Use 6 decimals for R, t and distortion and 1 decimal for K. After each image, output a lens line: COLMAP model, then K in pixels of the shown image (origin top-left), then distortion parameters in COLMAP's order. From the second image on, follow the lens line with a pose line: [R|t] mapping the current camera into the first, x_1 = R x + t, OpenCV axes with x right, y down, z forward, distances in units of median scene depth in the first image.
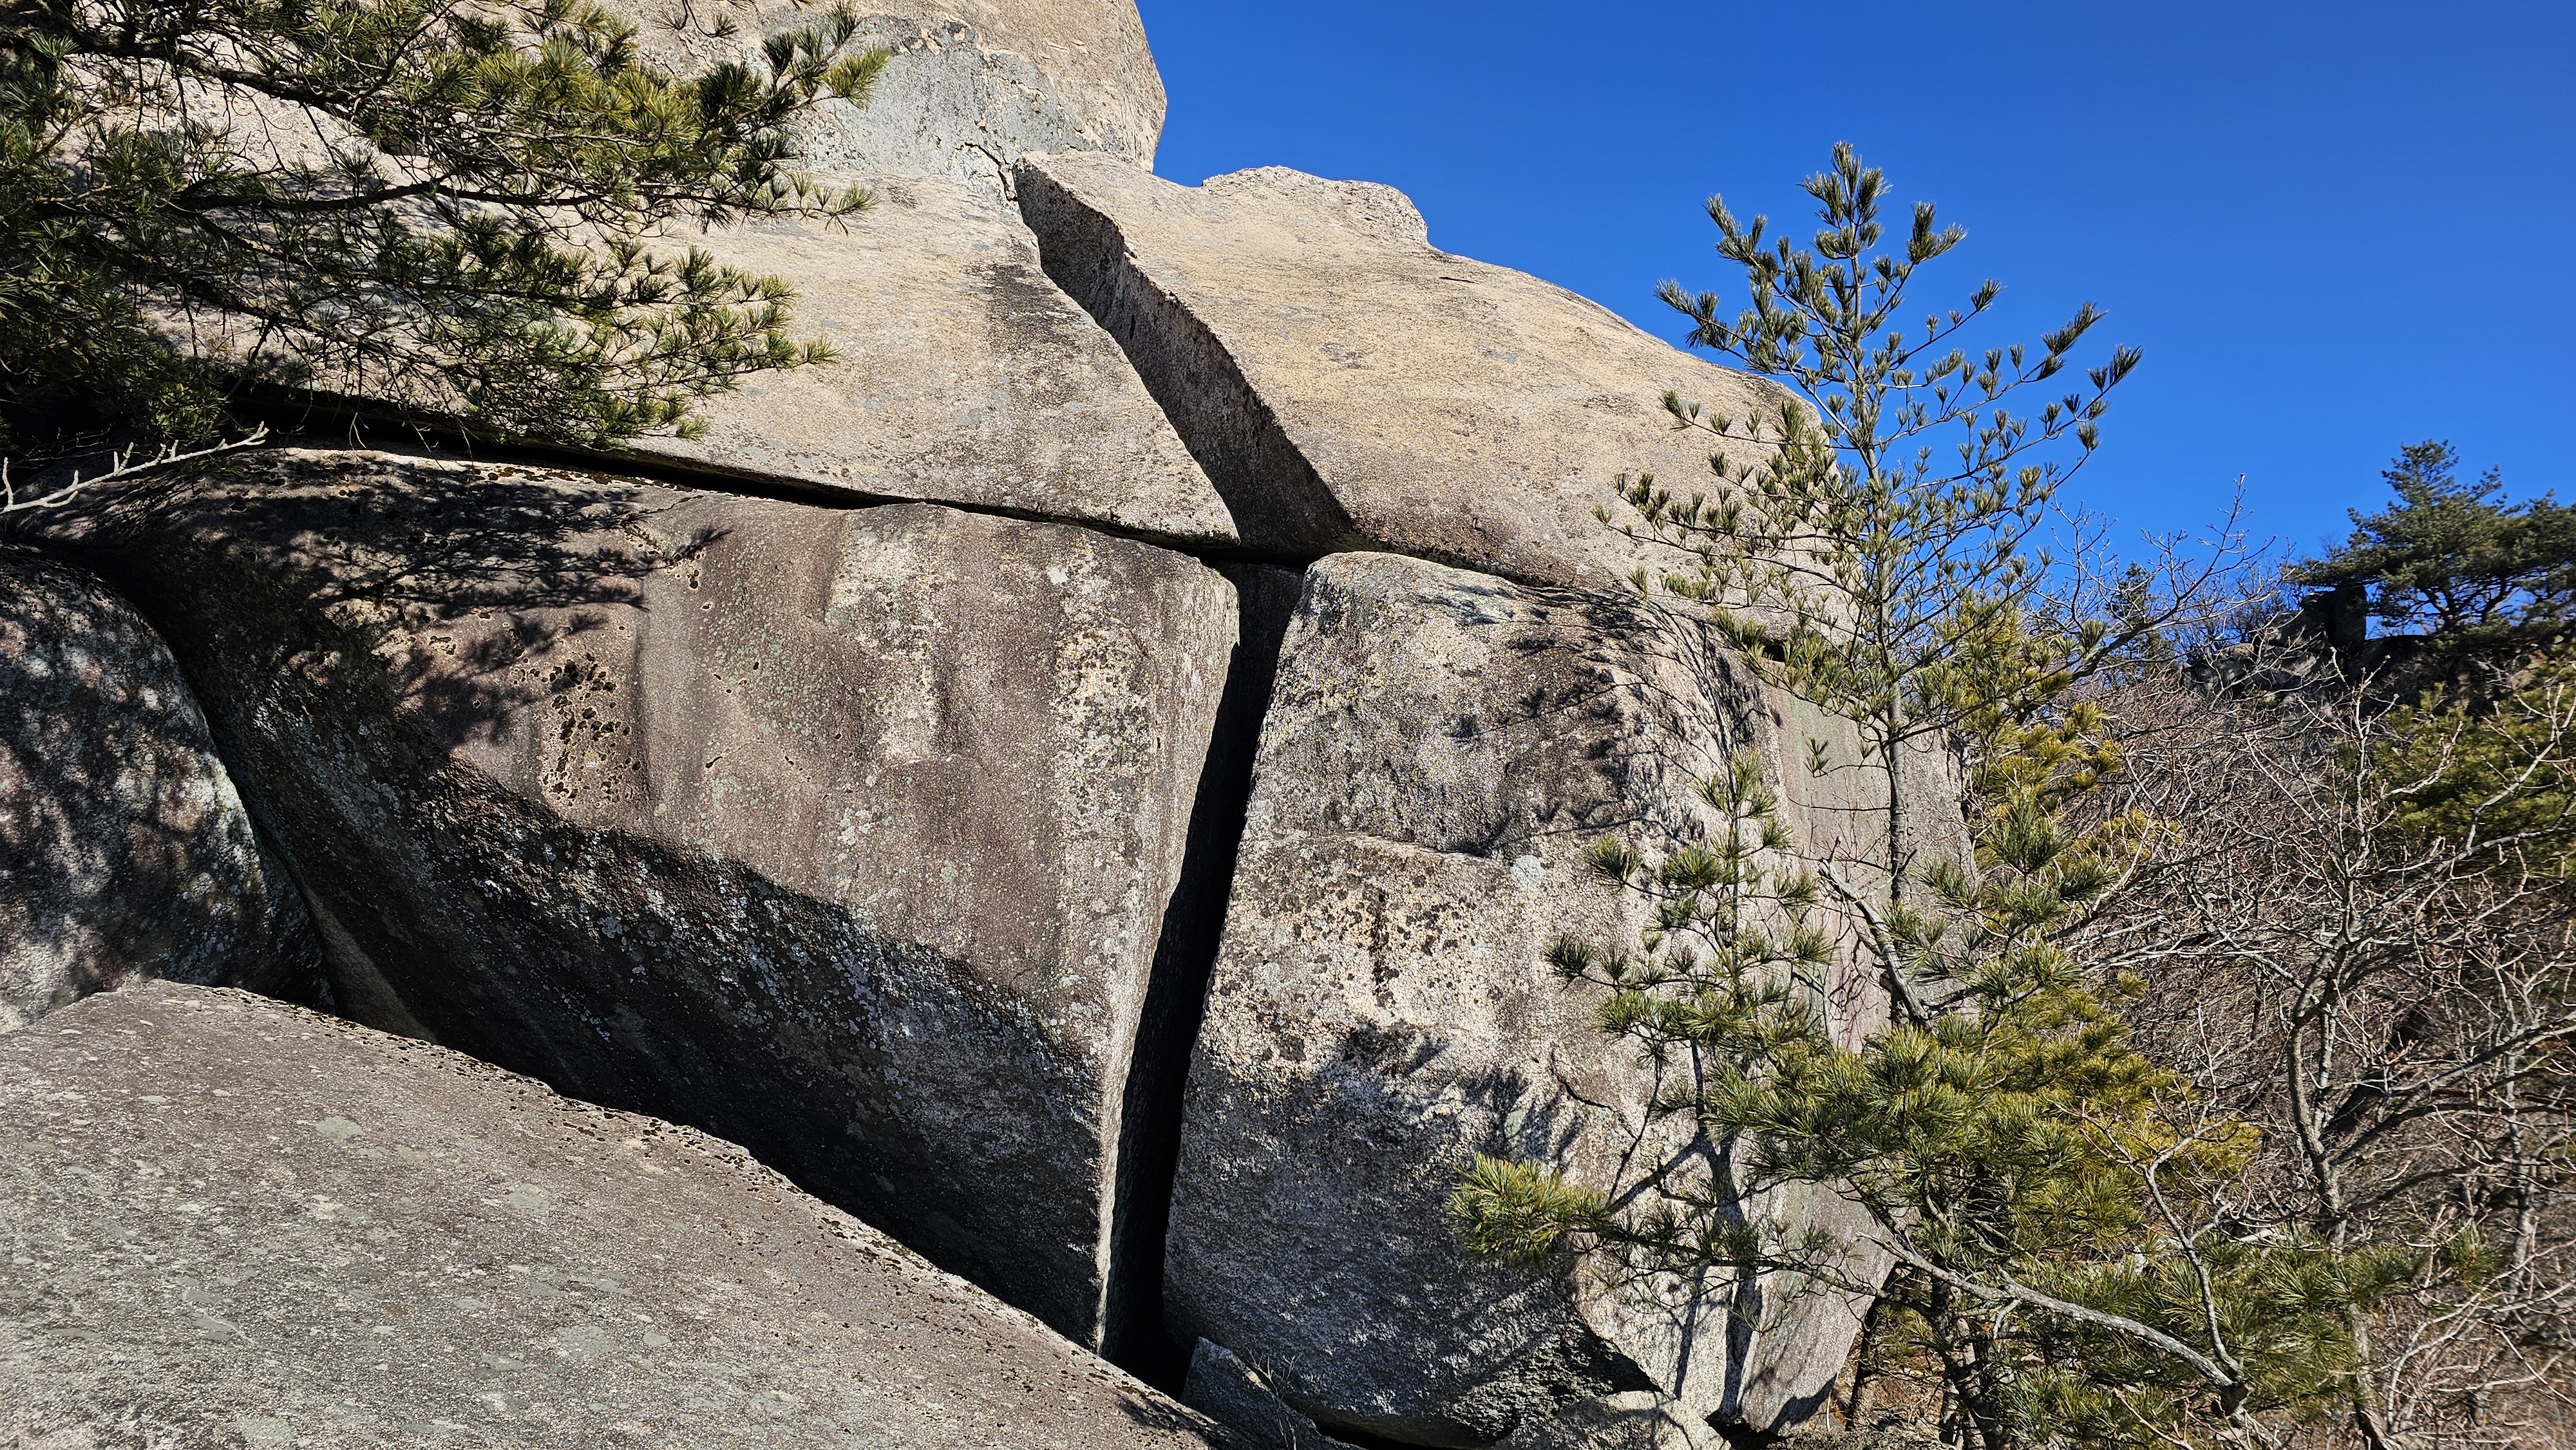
lens RADIAL K [[1619.6, 0, 1288.0], [0, 1619.6, 725.0], [0, 0, 1]] dist [0.100039, -0.106085]
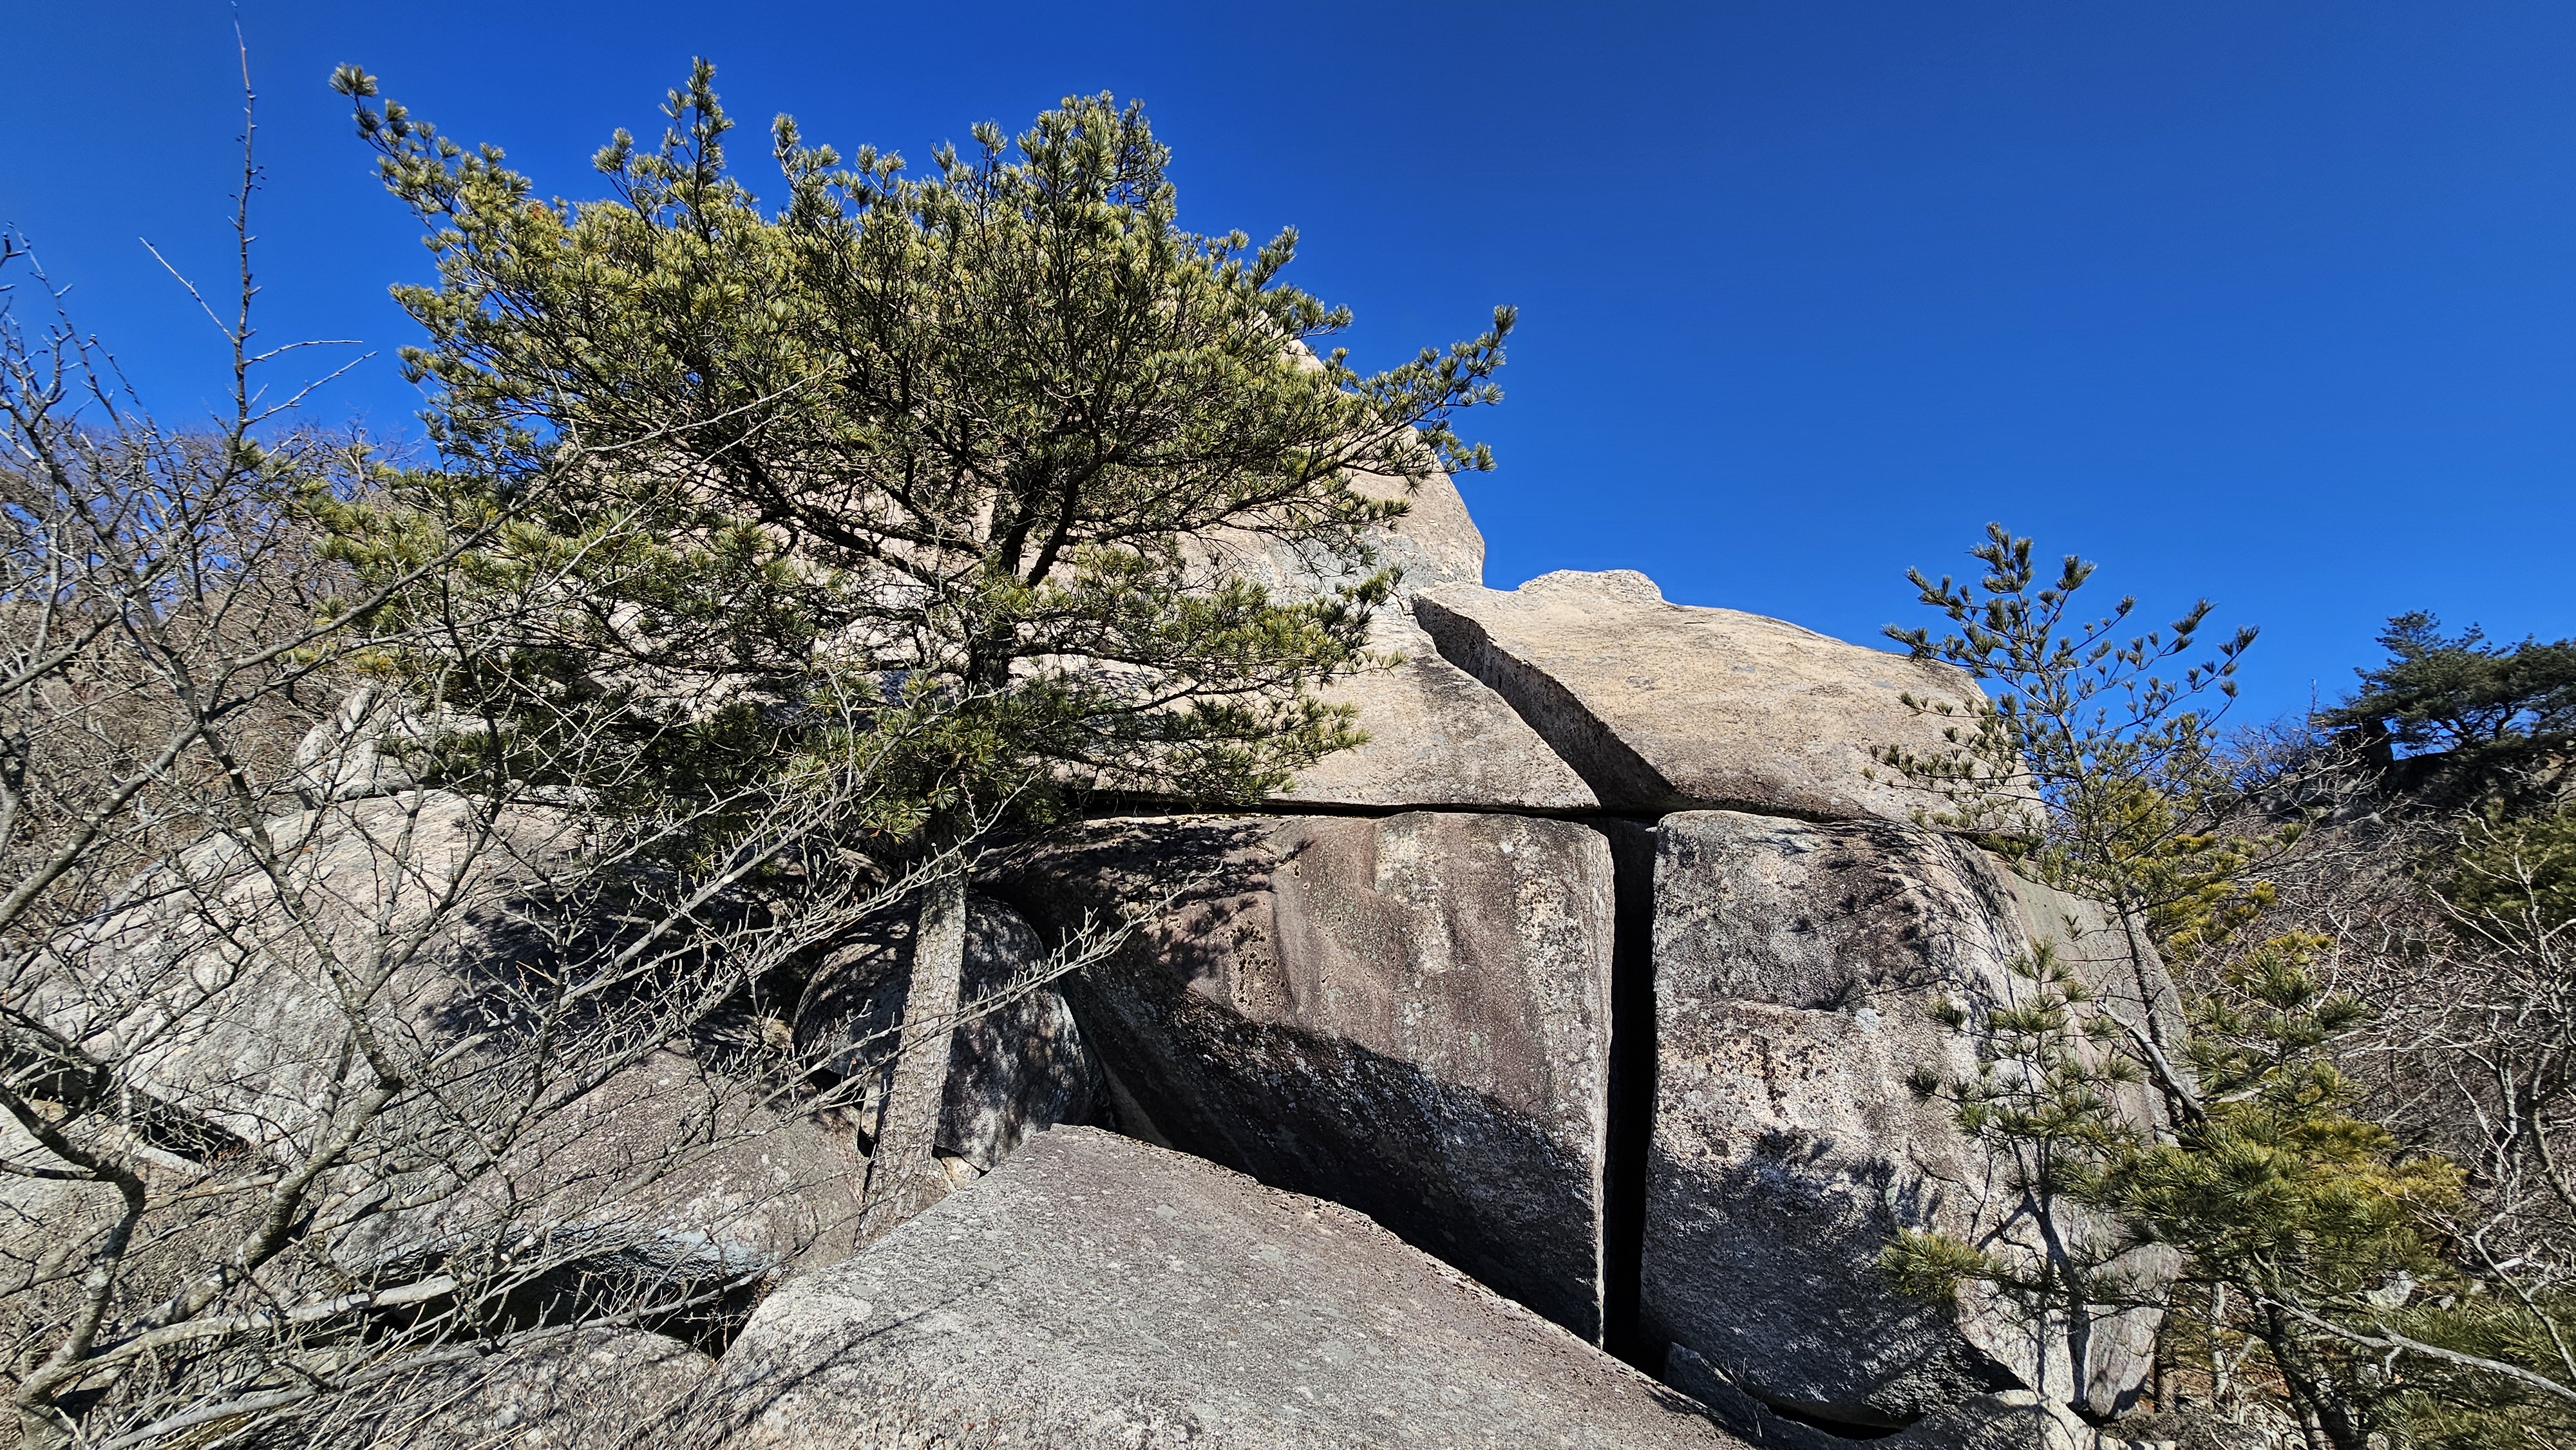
lens RADIAL K [[1001.6, 0, 1315.9], [0, 1001.6, 764.6], [0, 0, 1]] dist [0.001558, -0.000069]
pose [[0.964942, -0.122165, -0.232298, -0.092844], [0.088670, 0.984769, -0.149561, -0.044757], [0.247031, 0.123720, 0.961077, -0.041523]]
